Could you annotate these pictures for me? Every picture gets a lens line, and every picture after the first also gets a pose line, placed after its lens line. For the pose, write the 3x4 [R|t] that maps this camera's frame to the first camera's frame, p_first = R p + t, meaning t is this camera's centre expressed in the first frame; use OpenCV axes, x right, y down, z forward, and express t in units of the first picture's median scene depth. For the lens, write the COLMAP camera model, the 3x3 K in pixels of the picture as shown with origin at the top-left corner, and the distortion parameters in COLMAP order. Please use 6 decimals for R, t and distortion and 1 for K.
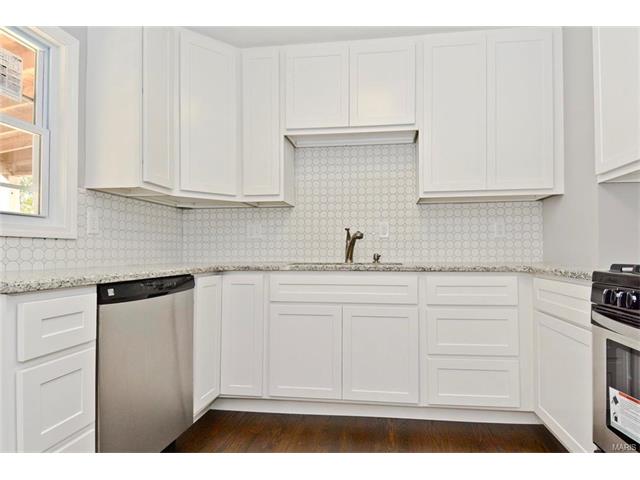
lens RADIAL K [[361.6, 0, 347.9], [0, 361.6, 247.6], [0, 0, 1]] dist [0.032141, -0.012998]
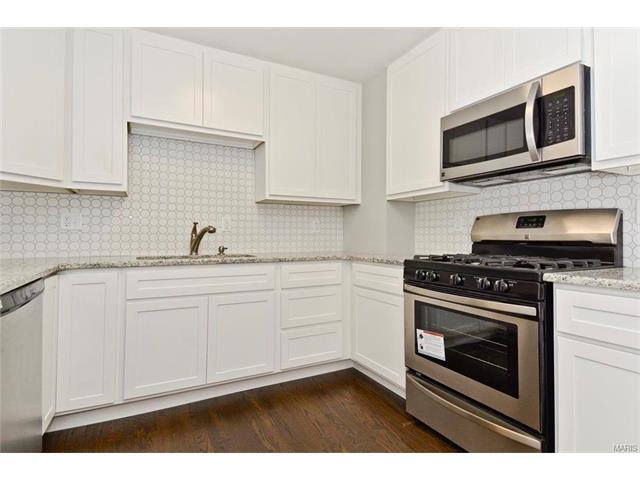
lens RADIAL K [[337.2, 0, 324.4], [0, 337.2, 234.9], [0, 0, 1]] dist [0.036143, -0.010362]
pose [[0.831574, 0.008744, 0.555345, -0.280269], [-0.010853, 0.999941, 0.000508, -0.025352], [-0.555308, -0.006450, 0.831620, -0.025460]]
